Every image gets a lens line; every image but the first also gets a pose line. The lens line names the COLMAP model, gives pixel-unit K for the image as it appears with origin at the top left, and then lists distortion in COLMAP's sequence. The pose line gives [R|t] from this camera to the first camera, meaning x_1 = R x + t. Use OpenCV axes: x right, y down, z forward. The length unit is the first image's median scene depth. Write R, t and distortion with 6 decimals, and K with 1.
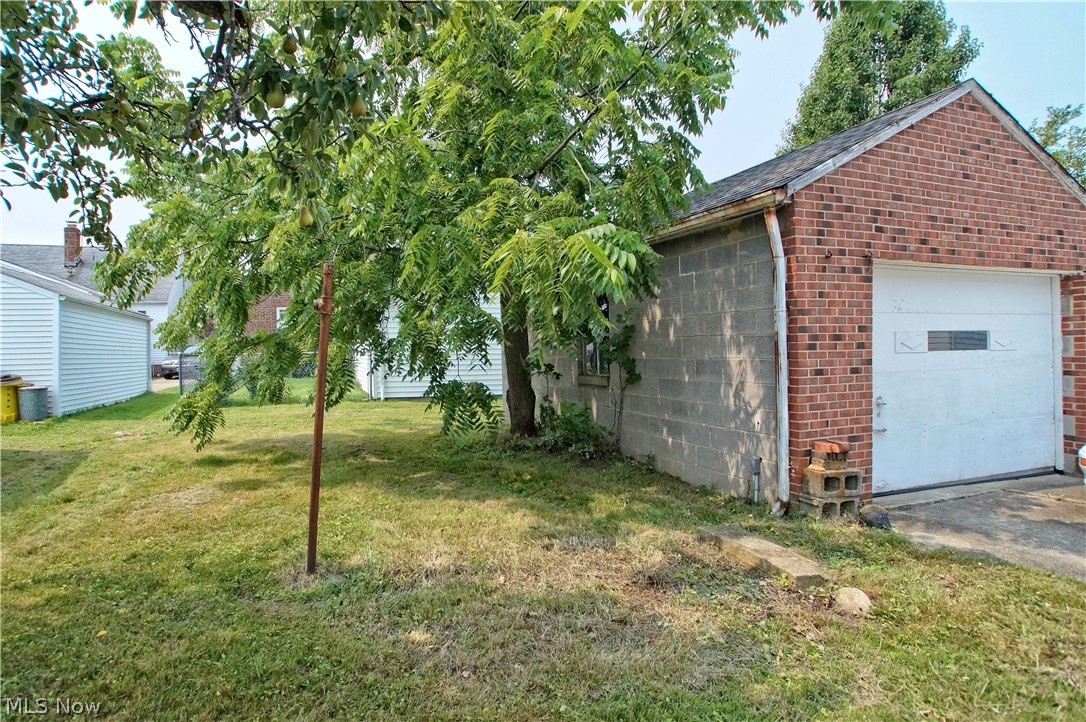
lens RADIAL K [[554.7, 0, 541.3], [0, 554.7, 355.3], [0, 0, 1]] dist [0.000938, 0.000069]
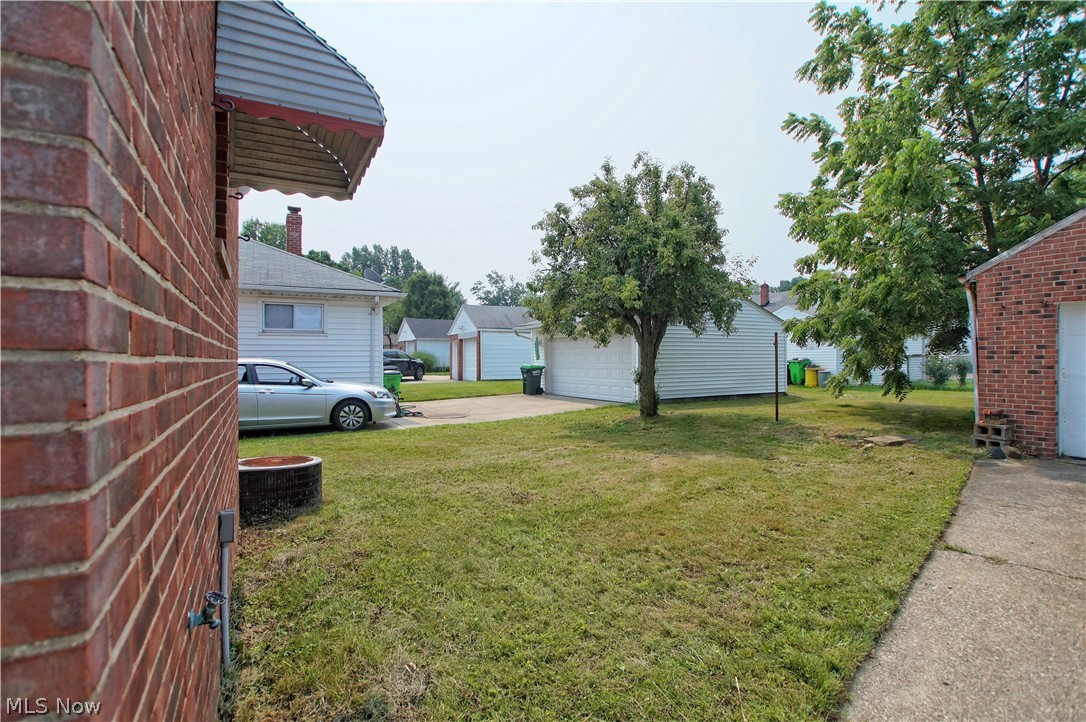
lens RADIAL K [[510.5, 0, 541.6], [0, 510.5, 358.7], [0, 0, 1]] dist [-0.000046, 0.003501]
pose [[0.128805, 0.015256, -0.991553, 1.927425], [-0.003488, 0.999882, 0.014931, -0.030572], [0.991664, 0.001536, 0.128843, -0.673347]]
